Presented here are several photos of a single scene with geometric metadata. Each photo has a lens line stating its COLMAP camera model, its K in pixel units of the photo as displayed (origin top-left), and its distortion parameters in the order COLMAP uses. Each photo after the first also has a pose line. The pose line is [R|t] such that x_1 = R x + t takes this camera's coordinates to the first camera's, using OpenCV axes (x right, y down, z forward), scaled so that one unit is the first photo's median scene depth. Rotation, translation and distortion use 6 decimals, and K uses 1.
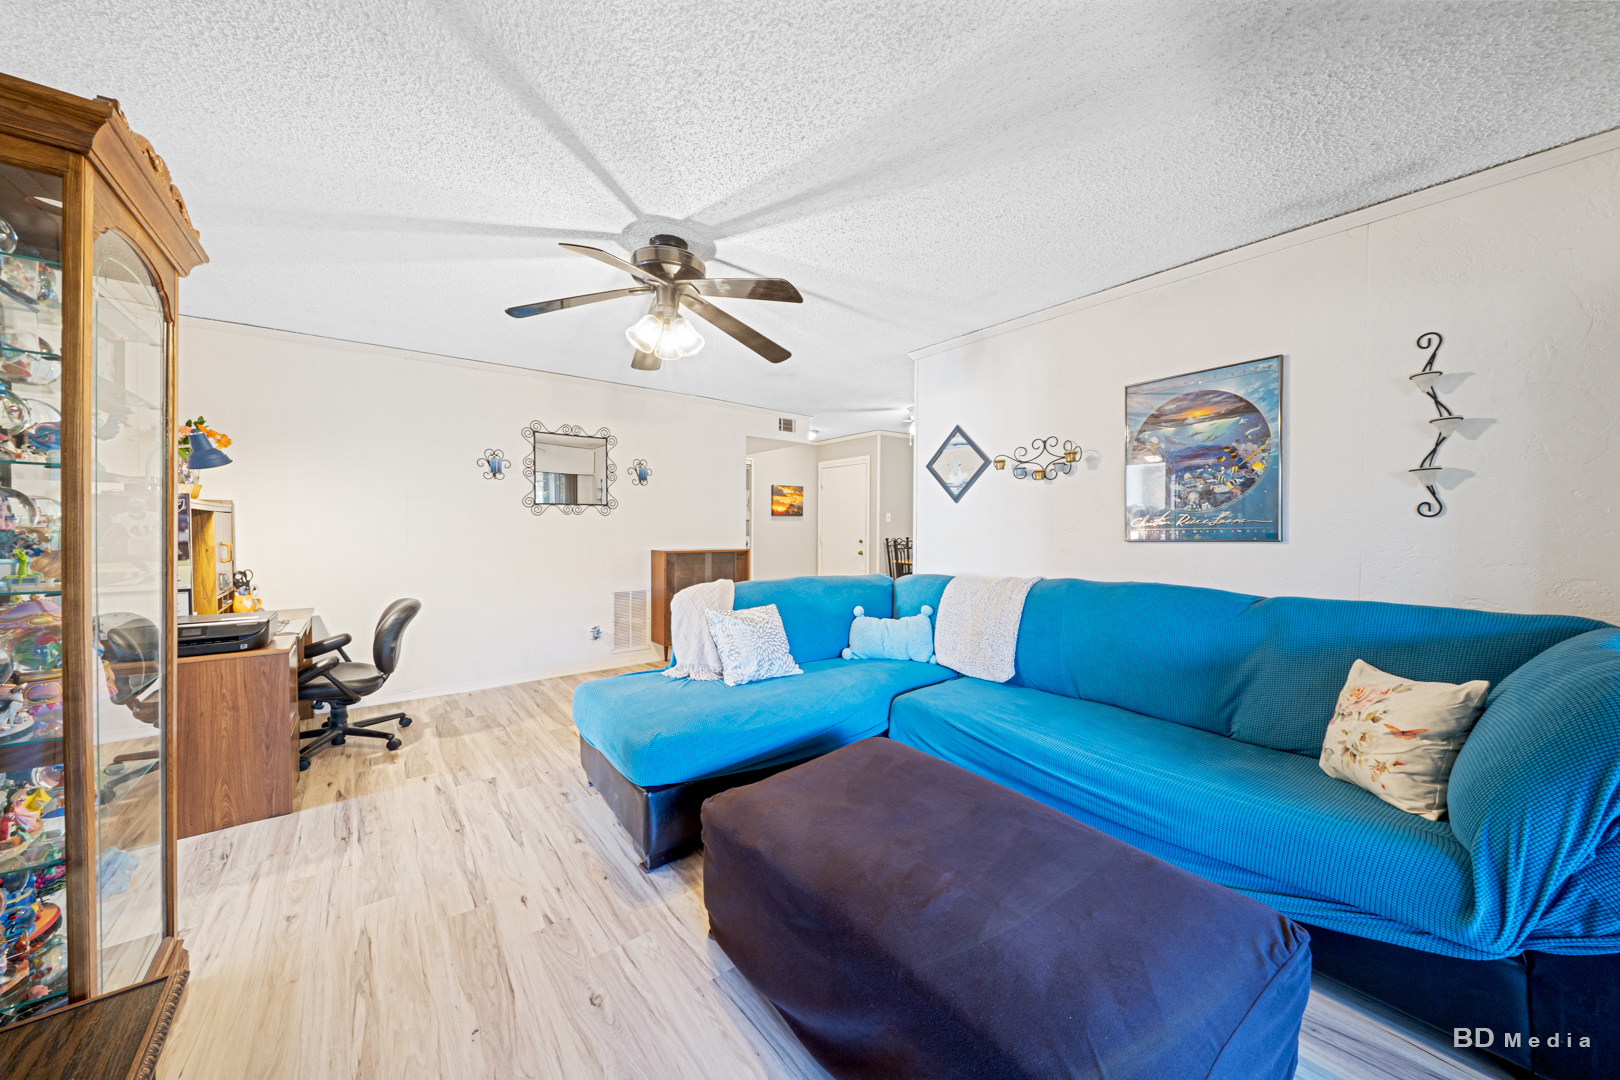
lens RADIAL K [[574.0, 0, 808.9], [0, 574.0, 524.1], [0, 0, 1]] dist [-0.001115, -0.000092]
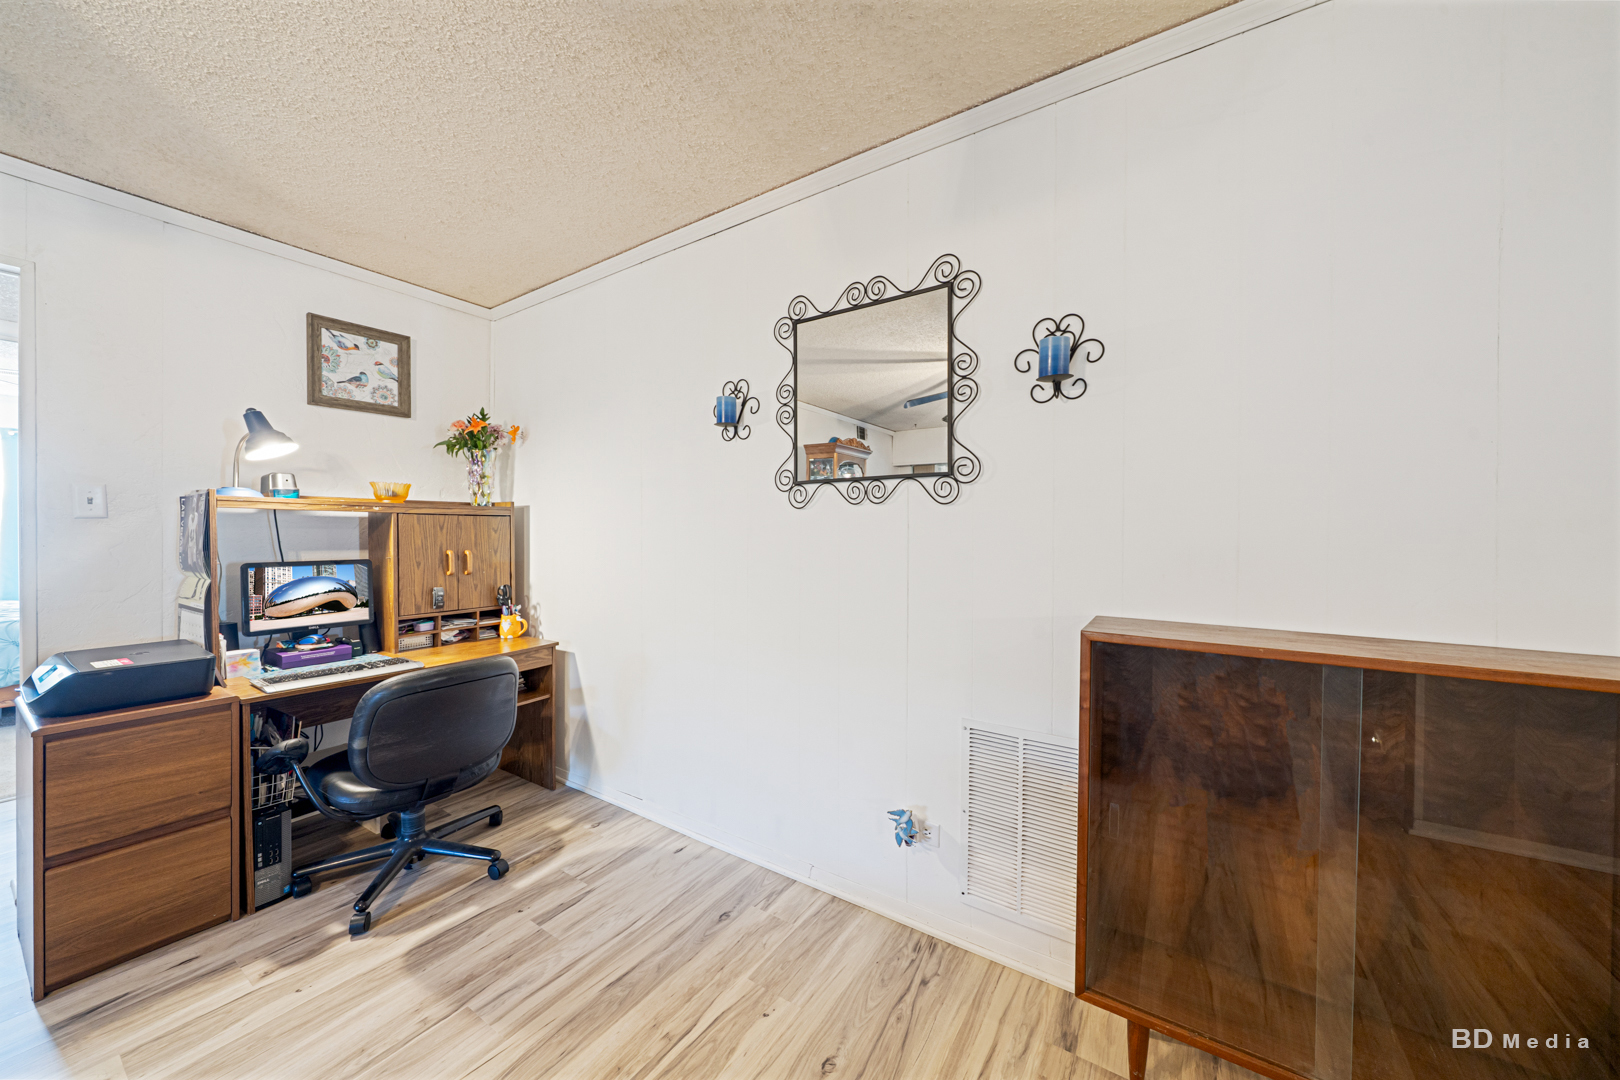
lens RADIAL K [[574.0, 0, 807.4], [0, 574.0, 537.3], [0, 0, 1]] dist [-0.001115, -0.000092]
pose [[0.314320, 0.001306, -0.949316, -0.049114], [-0.008008, 0.999967, -0.001276, 0.008442], [0.949283, 0.008003, 0.314321, 0.886707]]
